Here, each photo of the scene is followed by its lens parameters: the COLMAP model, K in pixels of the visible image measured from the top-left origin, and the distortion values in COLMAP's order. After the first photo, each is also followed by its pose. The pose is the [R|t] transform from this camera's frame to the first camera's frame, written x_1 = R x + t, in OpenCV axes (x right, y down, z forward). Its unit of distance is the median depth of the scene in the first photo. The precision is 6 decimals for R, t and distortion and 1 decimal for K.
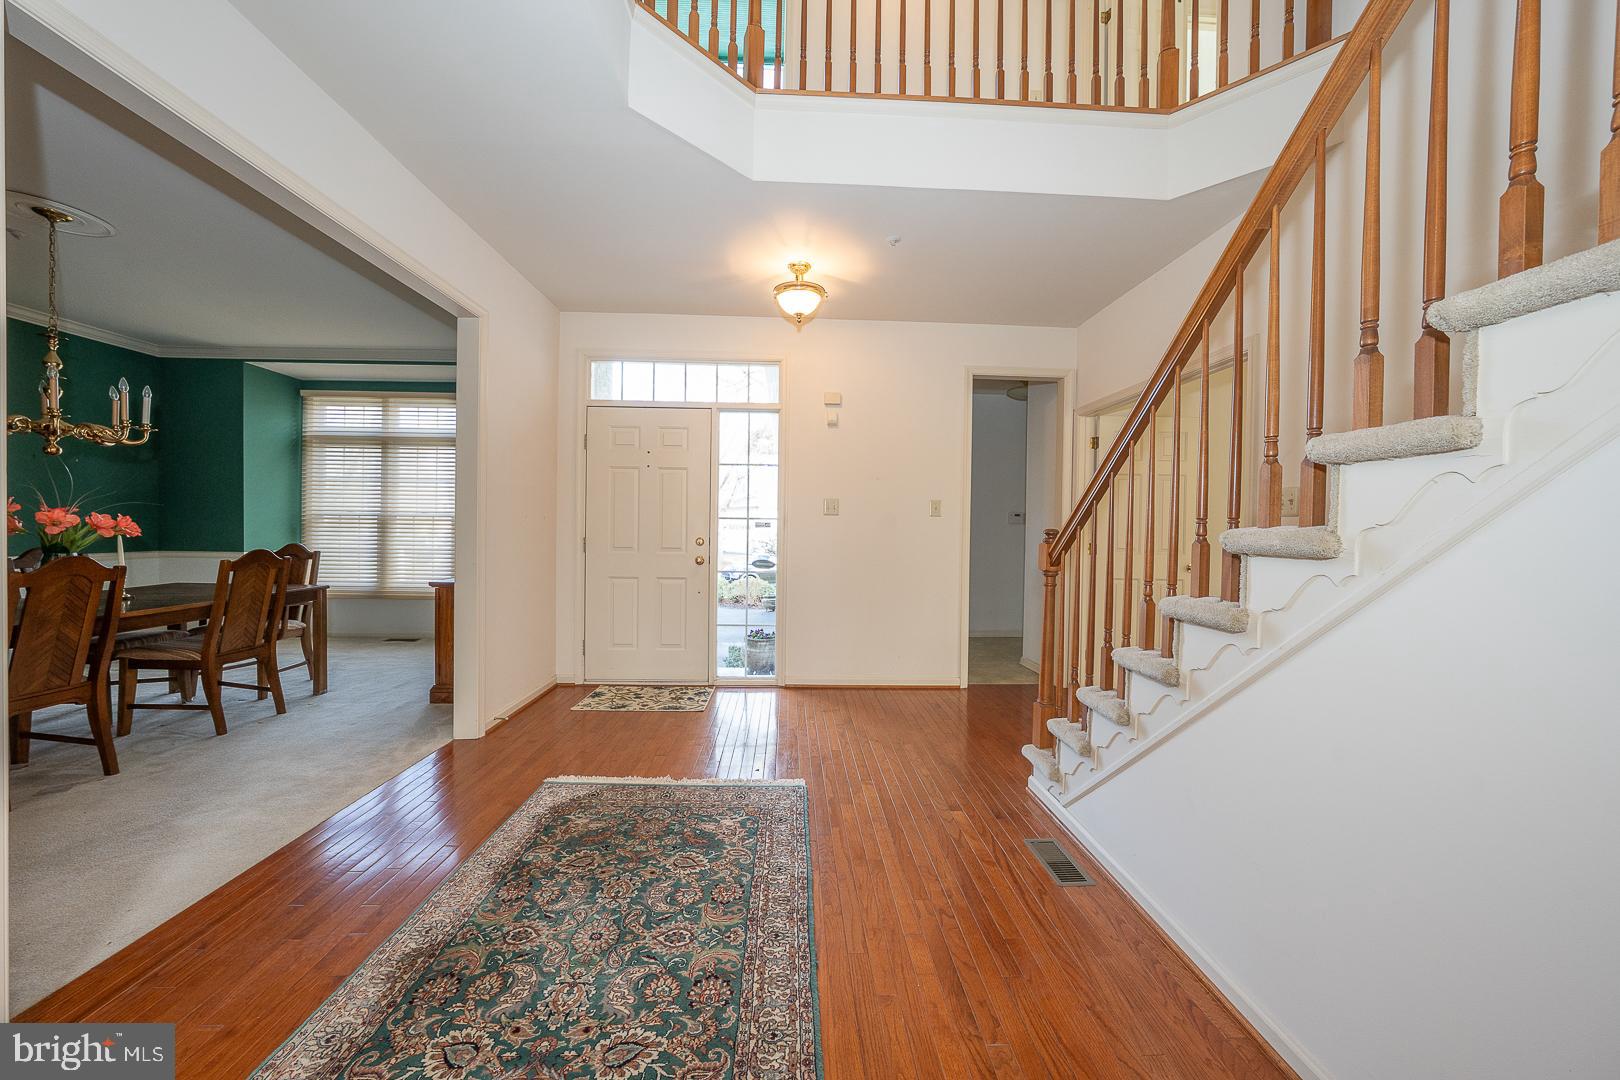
lens RADIAL K [[557.3, 0, 810.4], [0, 557.3, 534.9], [0, 0, 1]] dist [-0.031133, 0.006556]
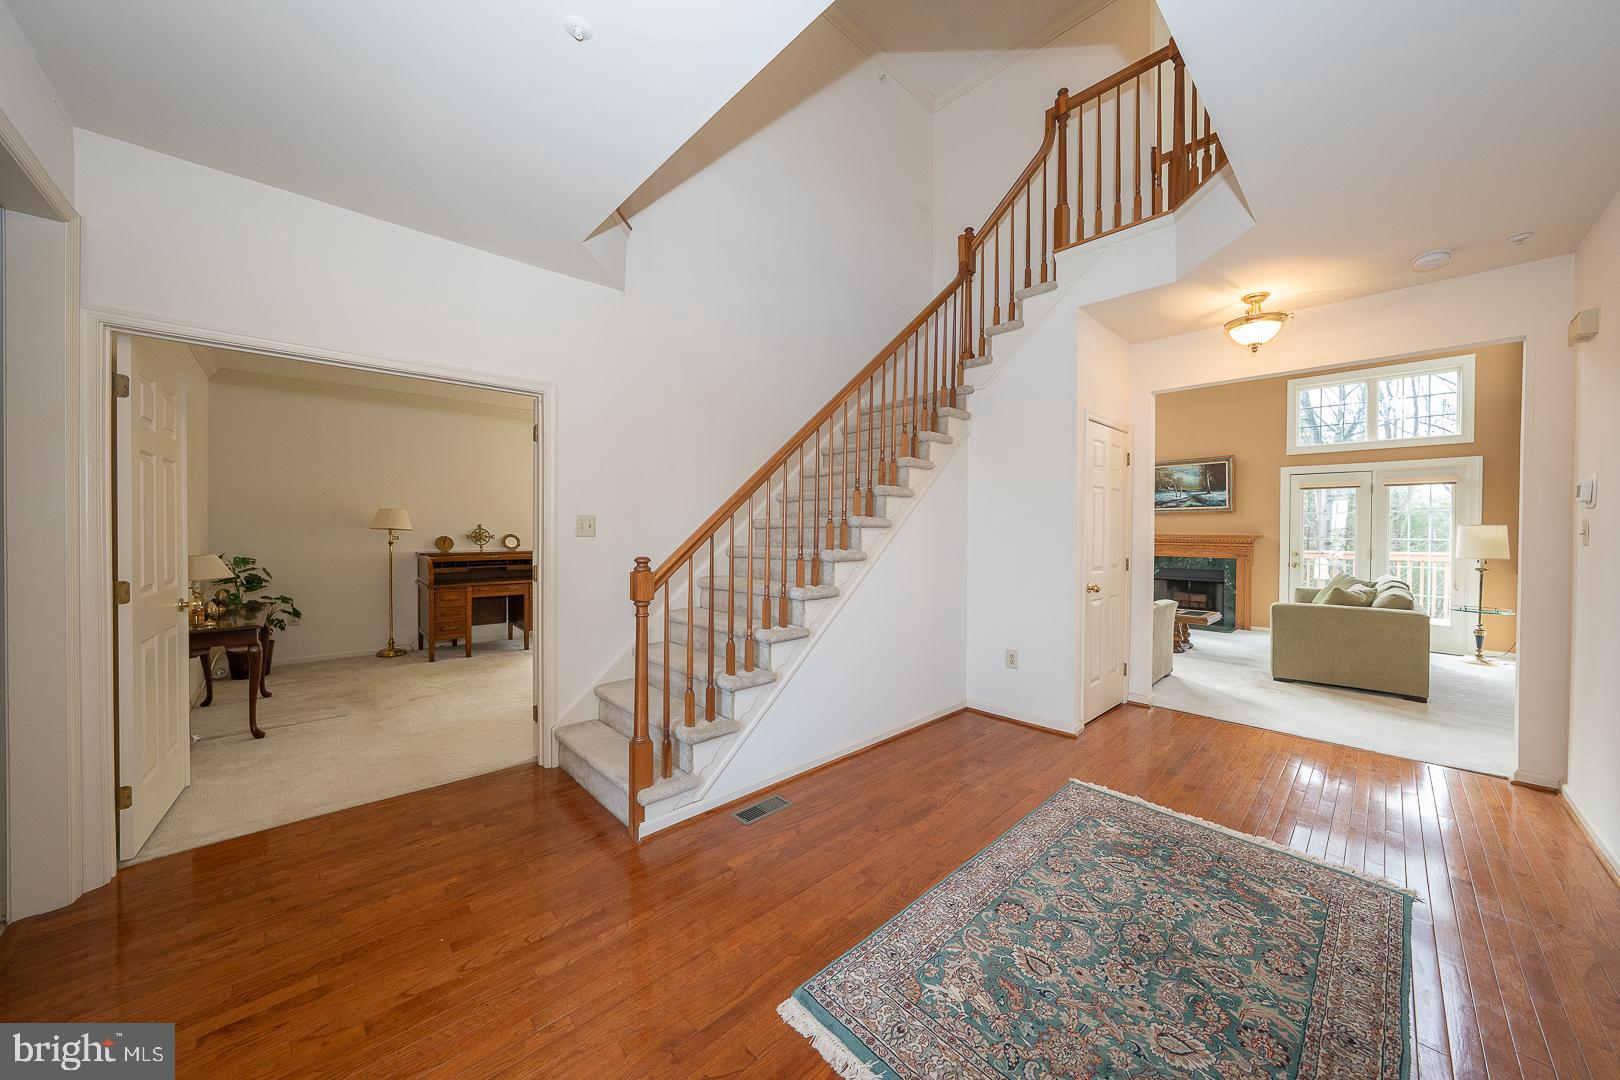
lens RADIAL K [[557.3, 0, 810.4], [0, 557.3, 534.9], [0, 0, 1]] dist [-0.031133, 0.006556]
pose [[-0.659312, -0.024663, 0.751465, -0.526778], [-0.007810, 0.999633, 0.025955, -0.084747], [-0.751829, 0.011243, -0.659262, 1.554306]]
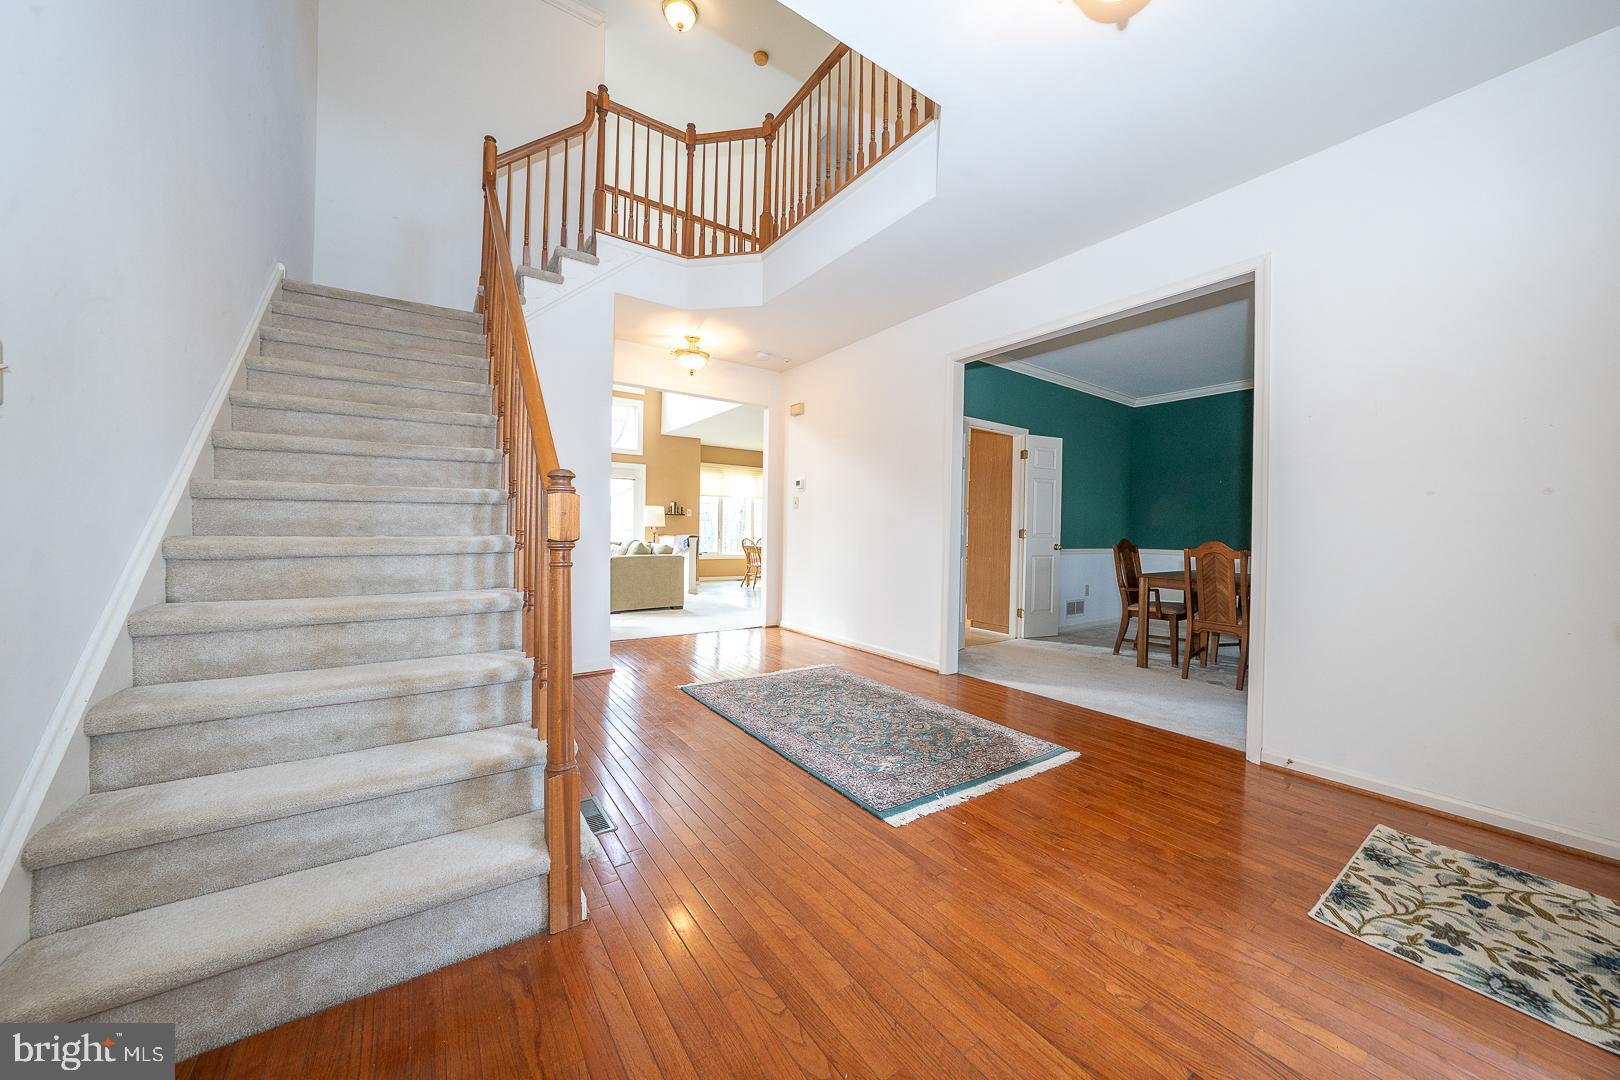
lens RADIAL K [[557.3, 0, 810.4], [0, 557.3, 534.9], [0, 0, 1]] dist [-0.031133, 0.006556]
pose [[-0.840028, -0.021736, -0.542107, 0.583274], [-0.032410, 0.999423, 0.010149, 0.046889], [0.541574, 0.026096, -0.840248, 1.800538]]
